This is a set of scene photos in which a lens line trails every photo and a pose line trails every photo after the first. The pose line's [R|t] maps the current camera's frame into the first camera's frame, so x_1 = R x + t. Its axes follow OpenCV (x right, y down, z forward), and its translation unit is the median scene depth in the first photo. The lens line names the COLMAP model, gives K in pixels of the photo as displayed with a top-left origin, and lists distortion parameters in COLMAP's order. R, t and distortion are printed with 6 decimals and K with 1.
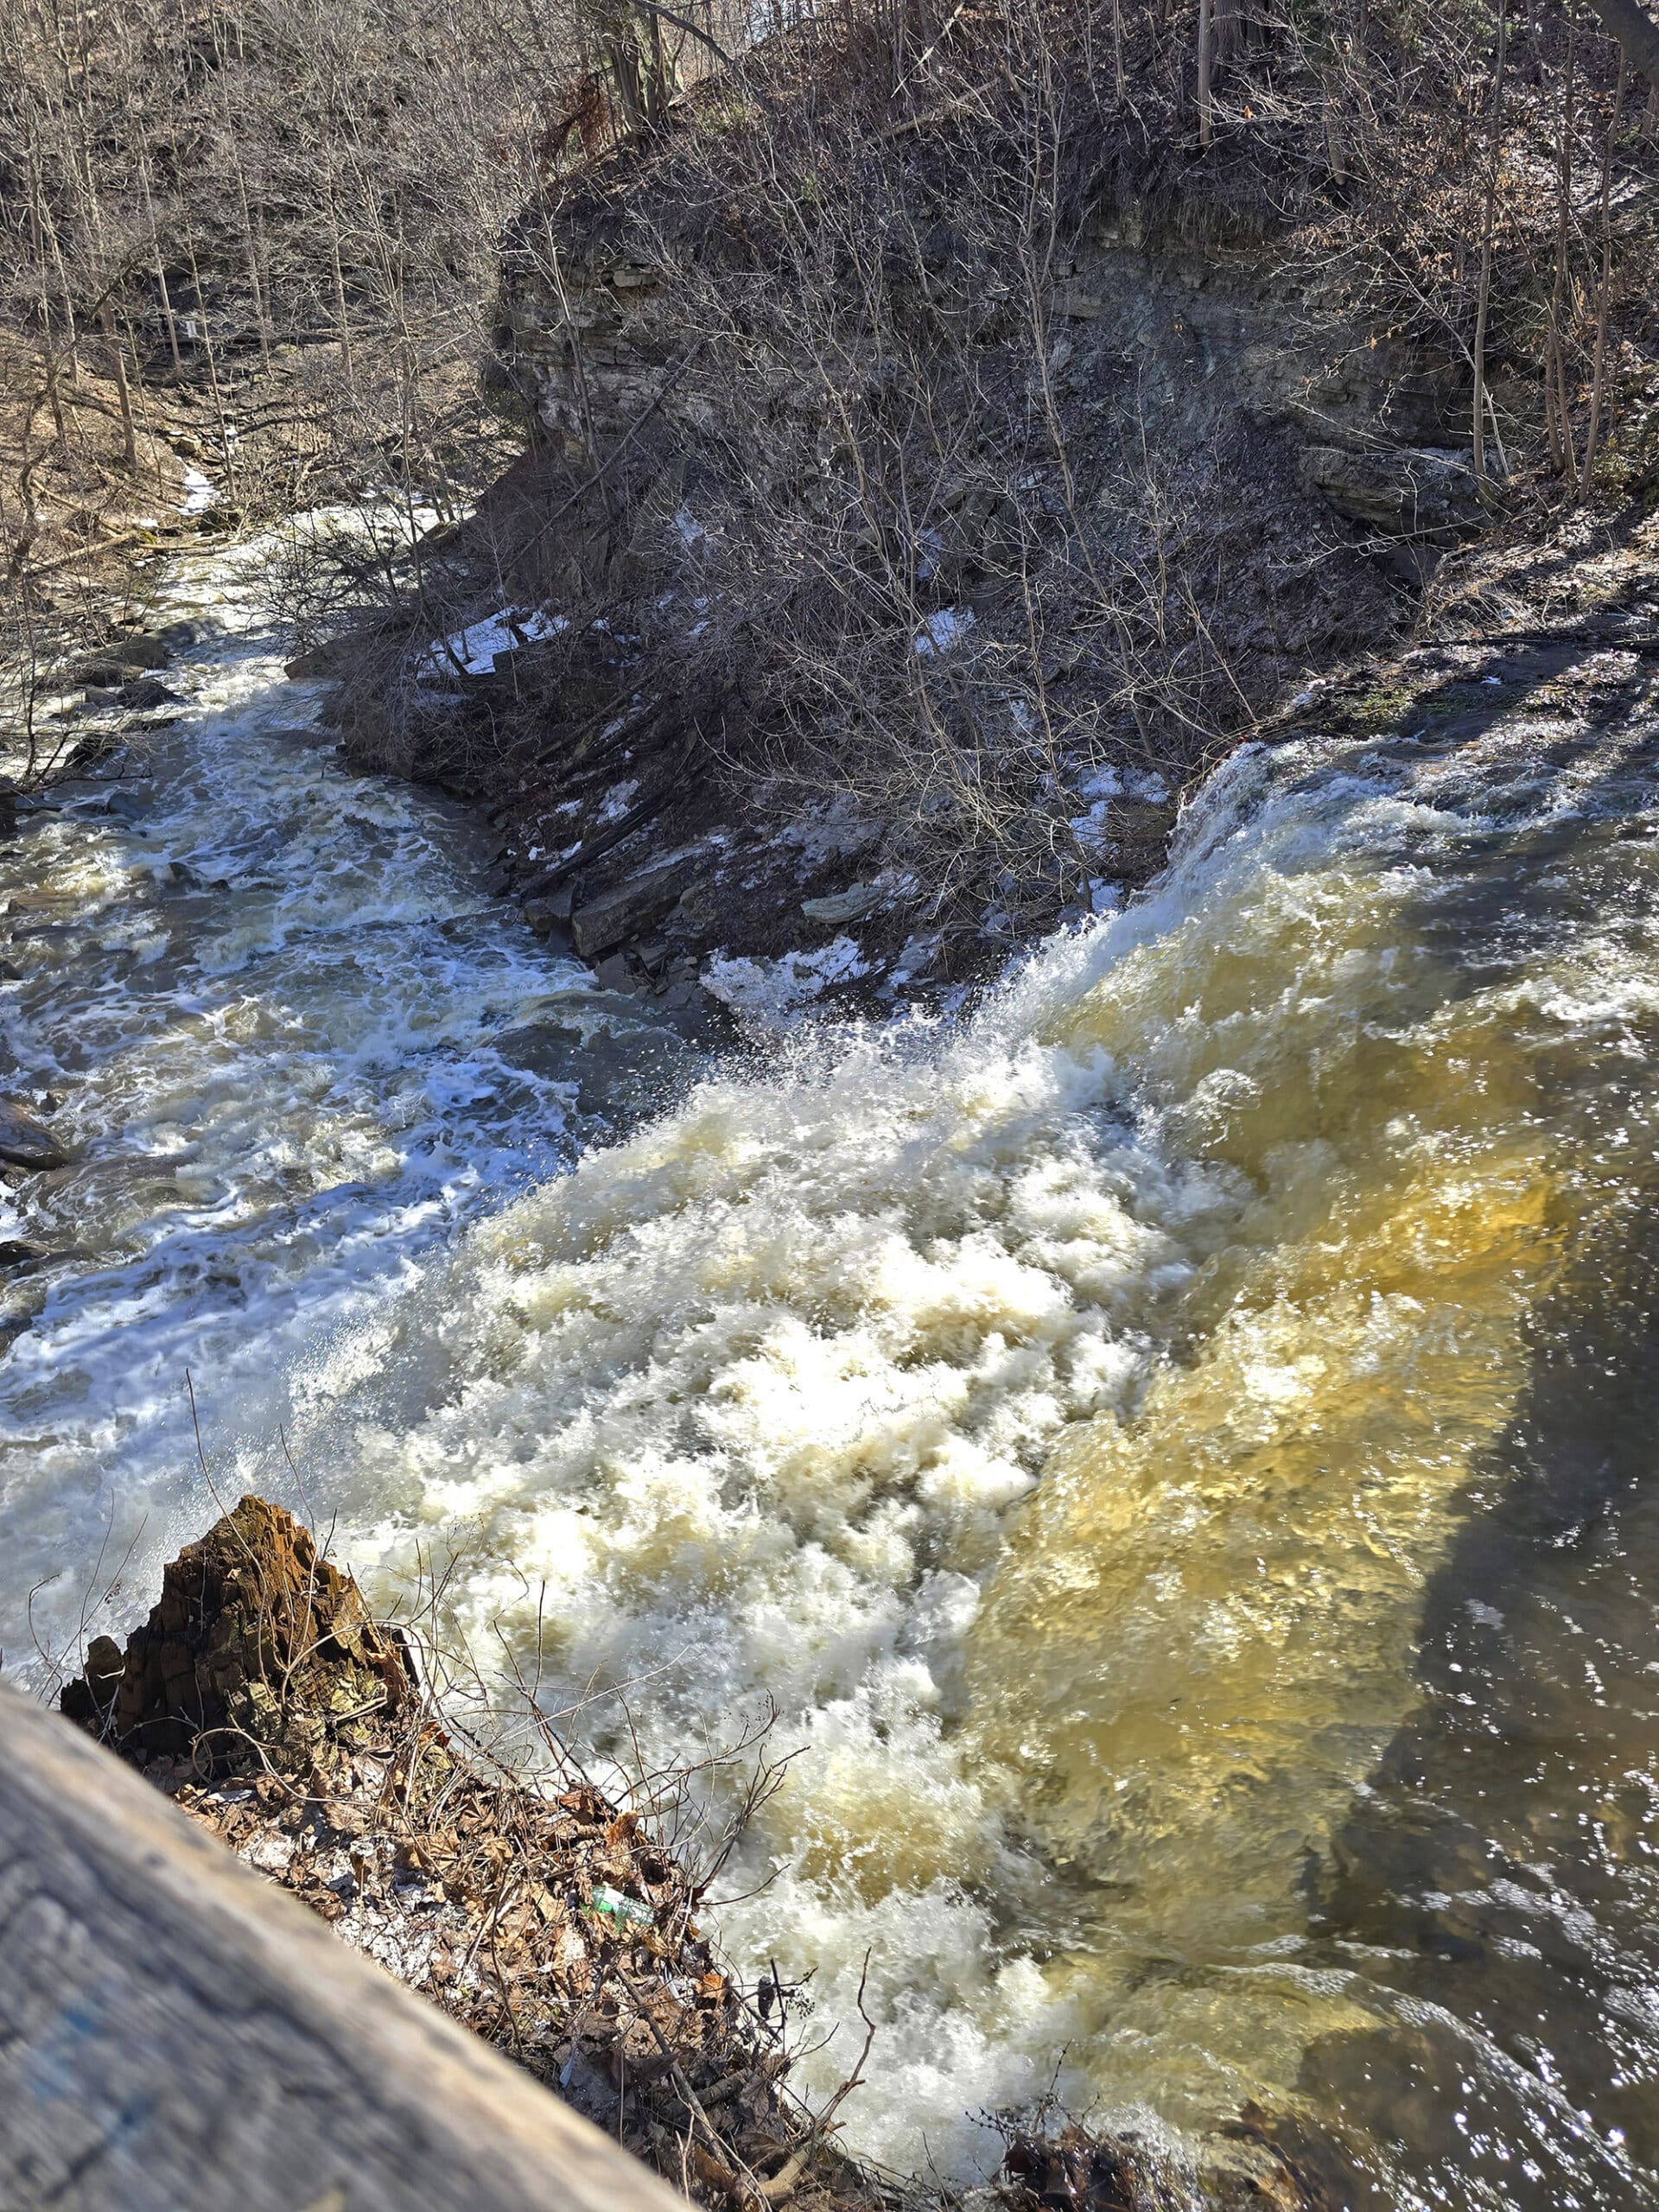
lens RADIAL K [[1511.5, 0, 857.5], [0, 1511.5, 1088.1], [0, 0, 1]] dist [0.067759, -0.060538]
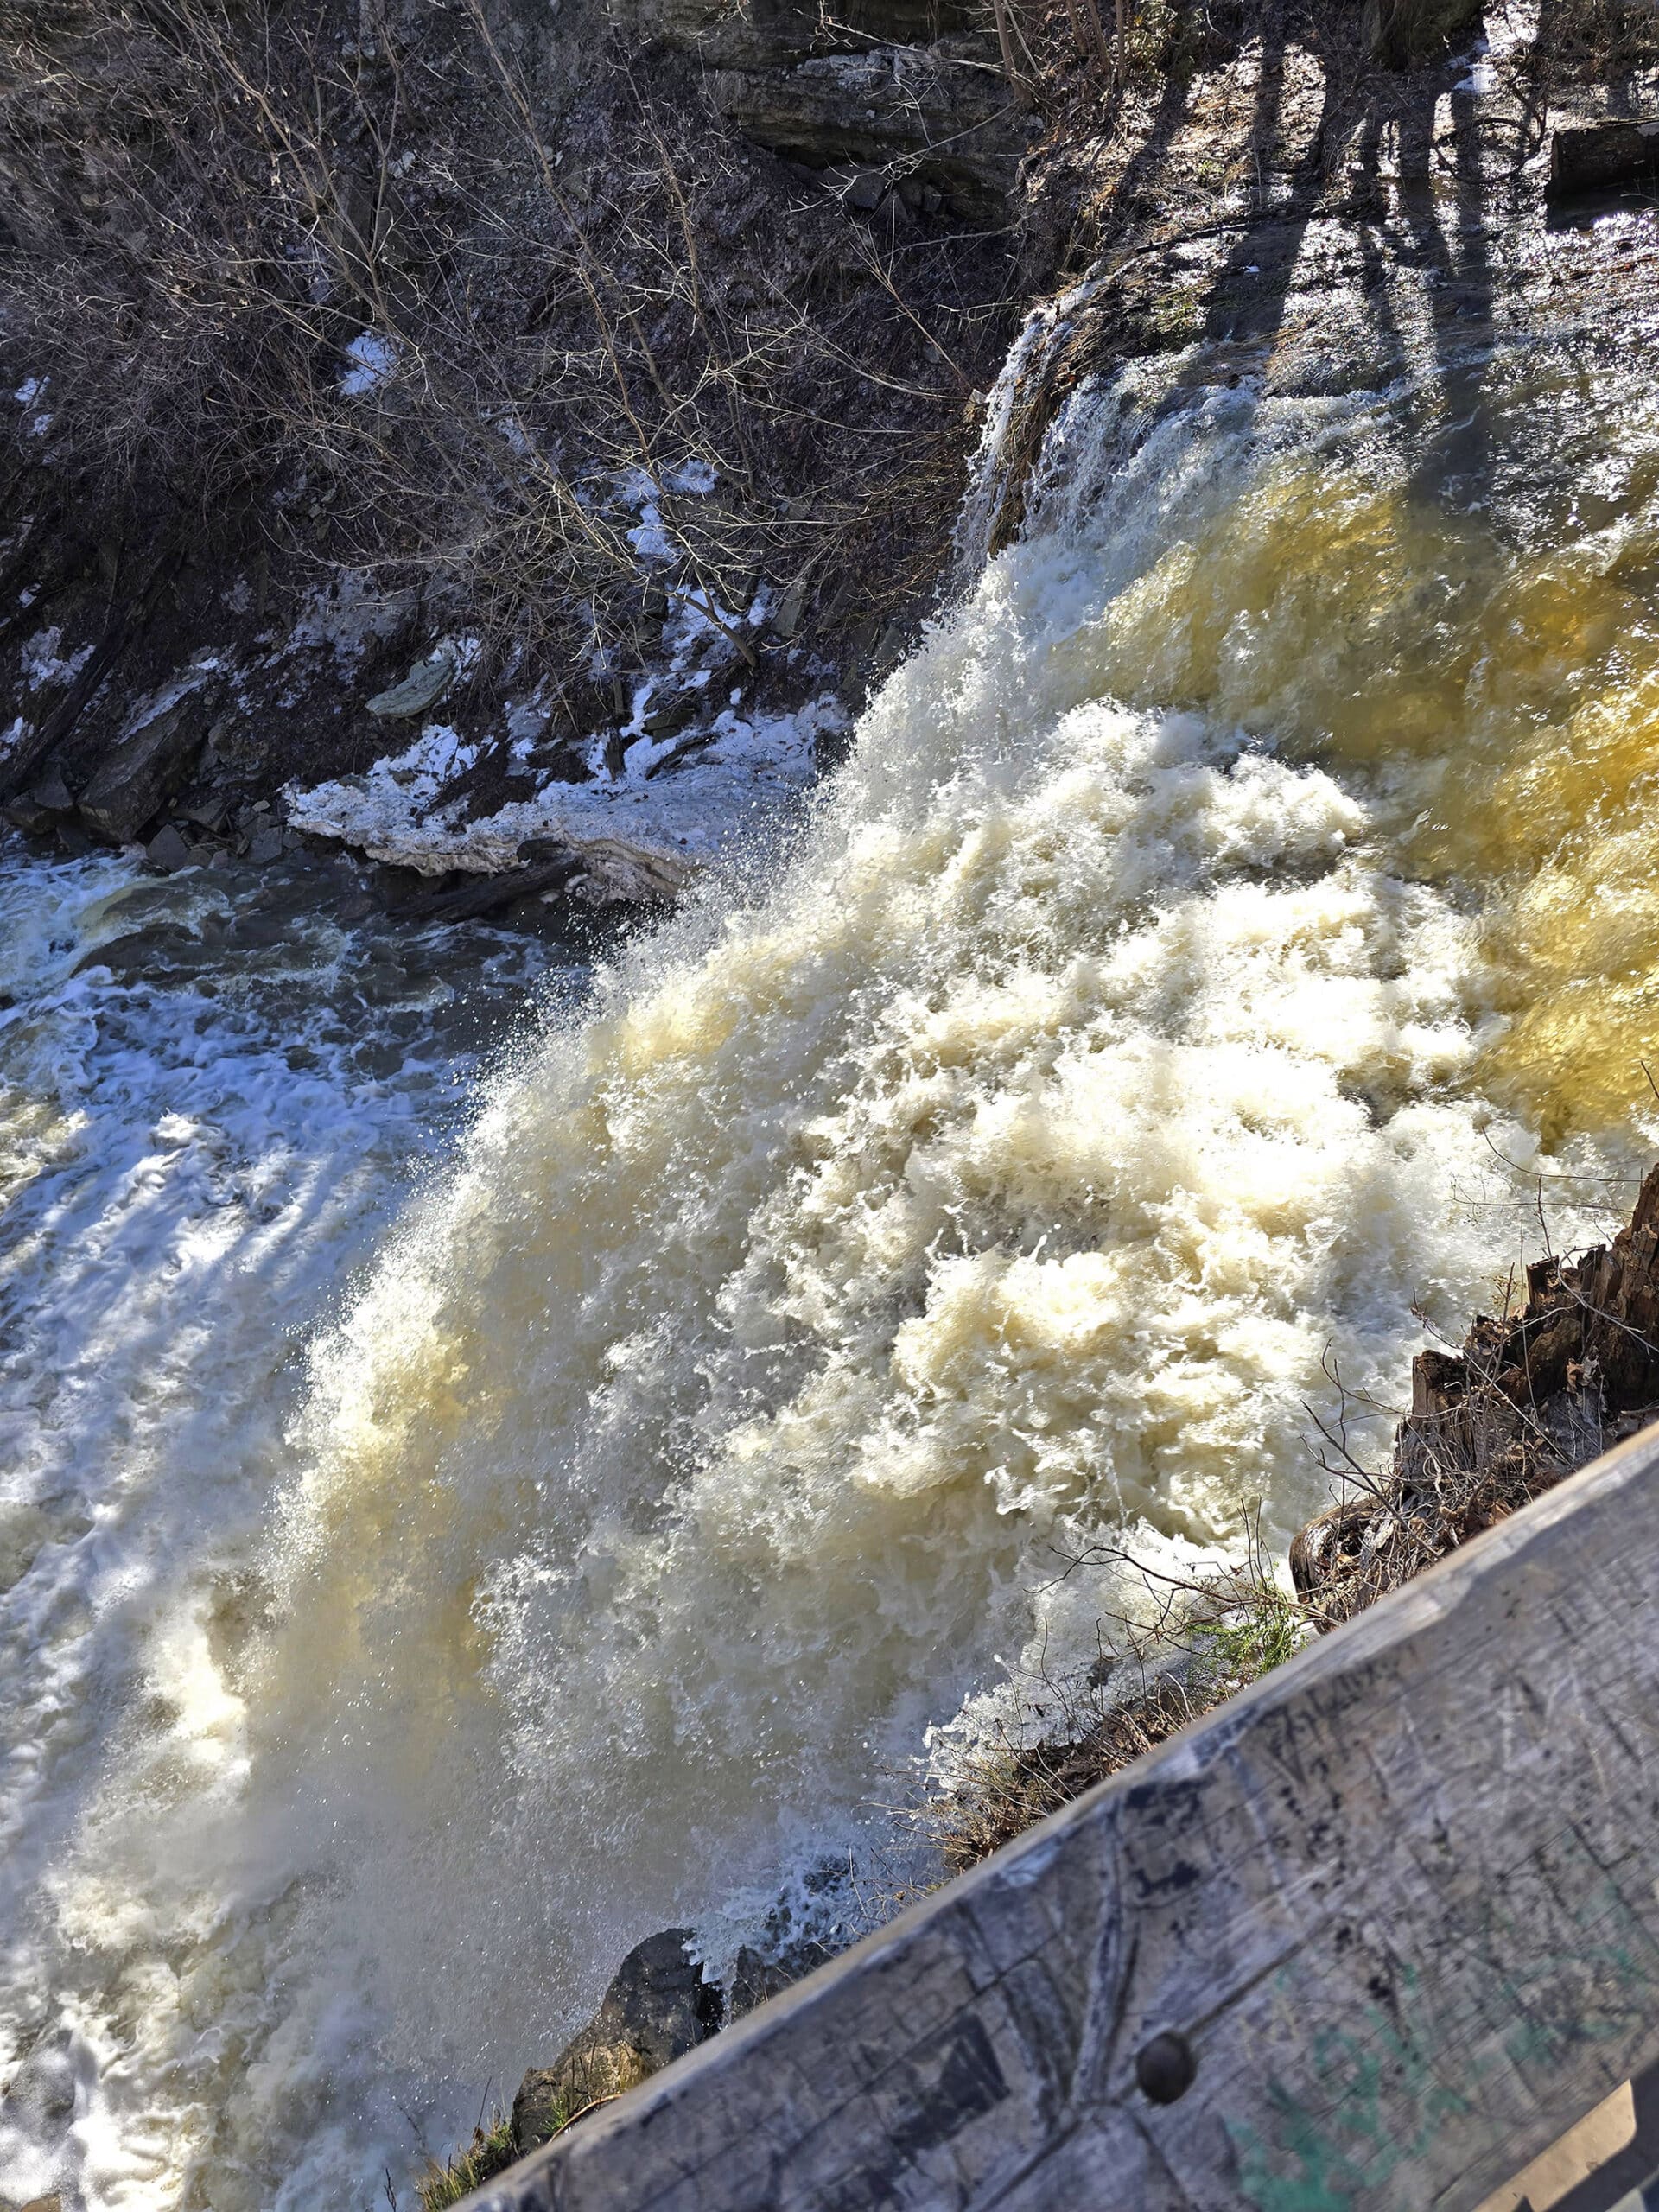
lens RADIAL K [[1511.5, 0, 857.5], [0, 1511.5, 1088.1], [0, 0, 1]] dist [0.067759, -0.060538]
pose [[0.859847, -0.386440, 0.333658, -0.179970], [0.319338, 0.916982, 0.239097, -0.036255], [-0.398355, -0.099038, 0.911869, 0.024771]]
